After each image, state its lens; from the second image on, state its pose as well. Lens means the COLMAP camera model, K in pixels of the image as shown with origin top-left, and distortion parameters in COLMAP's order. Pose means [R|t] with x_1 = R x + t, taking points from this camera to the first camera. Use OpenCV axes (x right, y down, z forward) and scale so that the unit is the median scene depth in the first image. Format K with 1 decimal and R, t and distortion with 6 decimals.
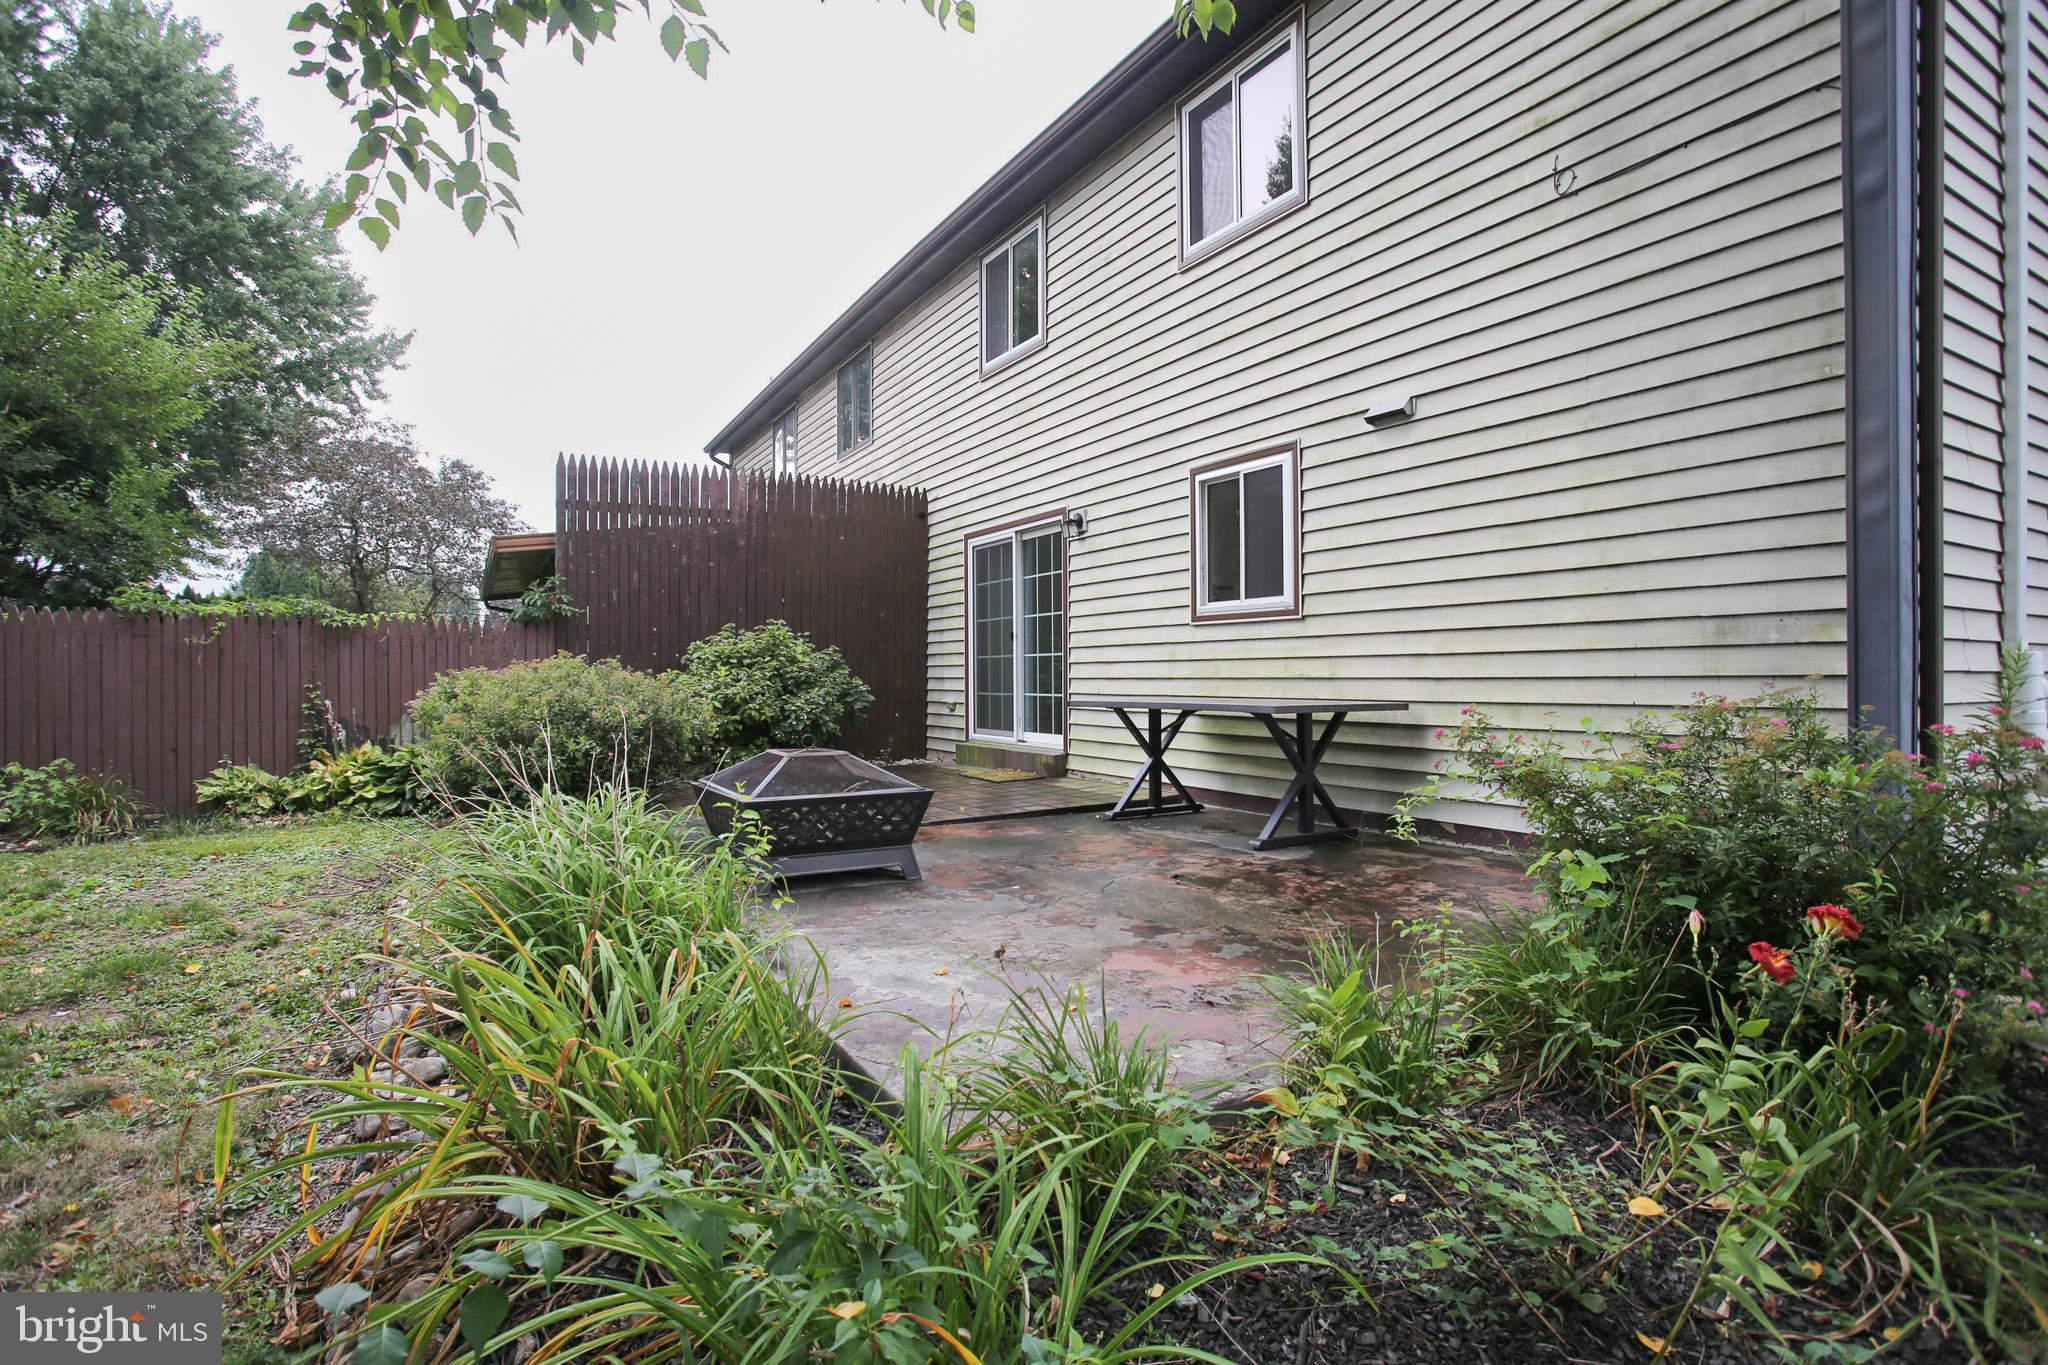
lens RADIAL K [[1012.5, 0, 1020.2], [0, 1012.5, 679.0], [0, 0, 1]] dist [-0.050526, 0.035348]
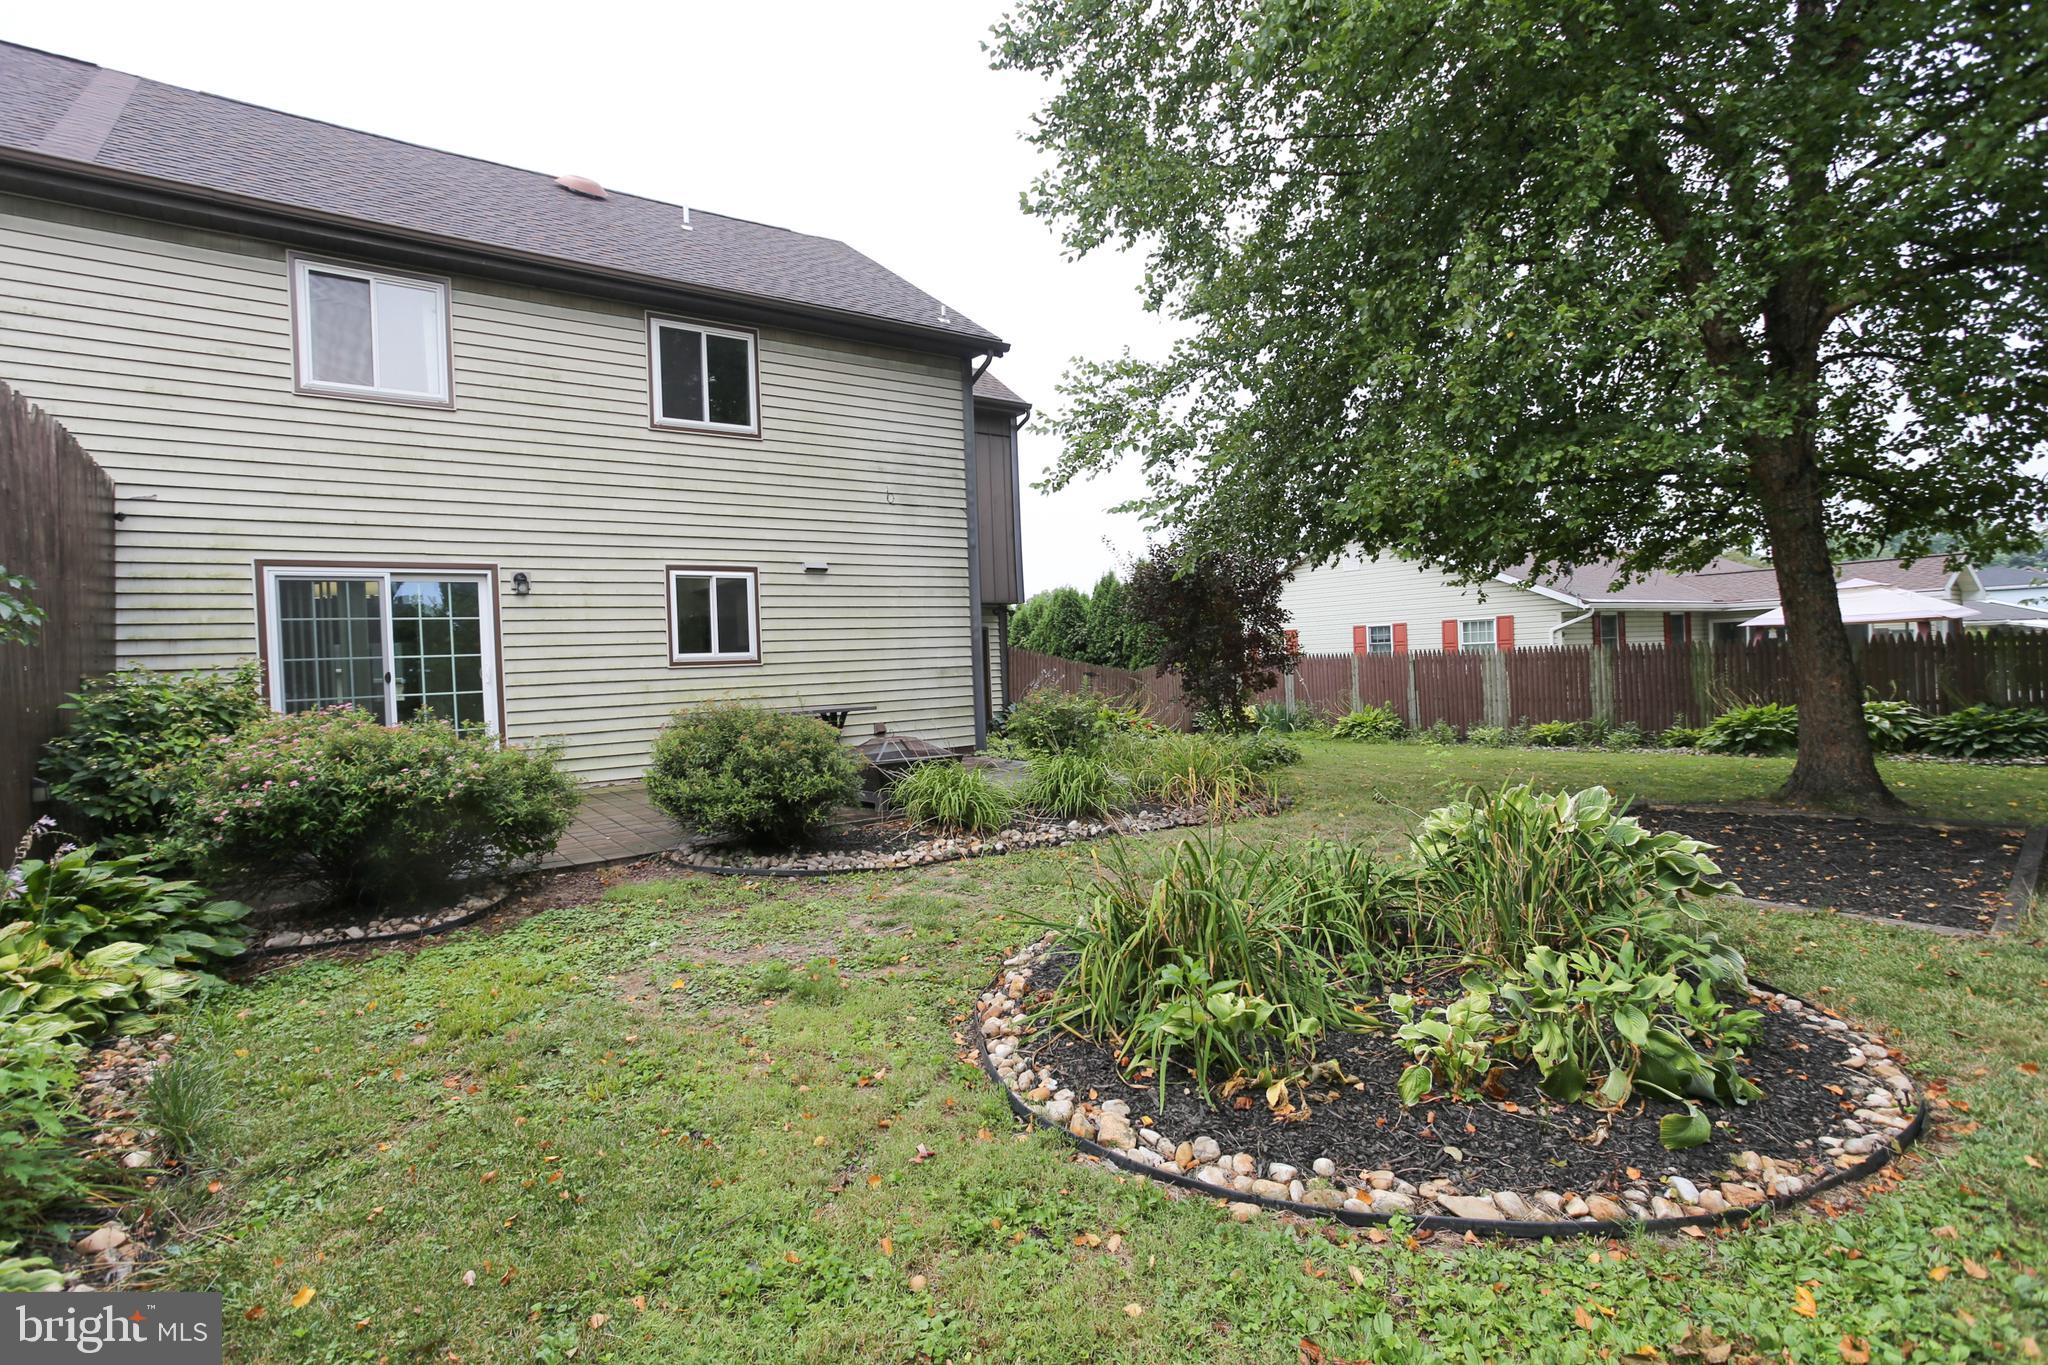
lens RADIAL K [[1073.8, 0, 1024.0], [0, 1073.8, 682.5], [0, 0, 1]] dist [0.026804, 0.000620]
pose [[-0.114894, 0.006008, 0.993360, -1.492421], [0.055417, 0.998463, 0.000370, -0.003536], [-0.991831, 0.055092, -0.115050, 0.664521]]
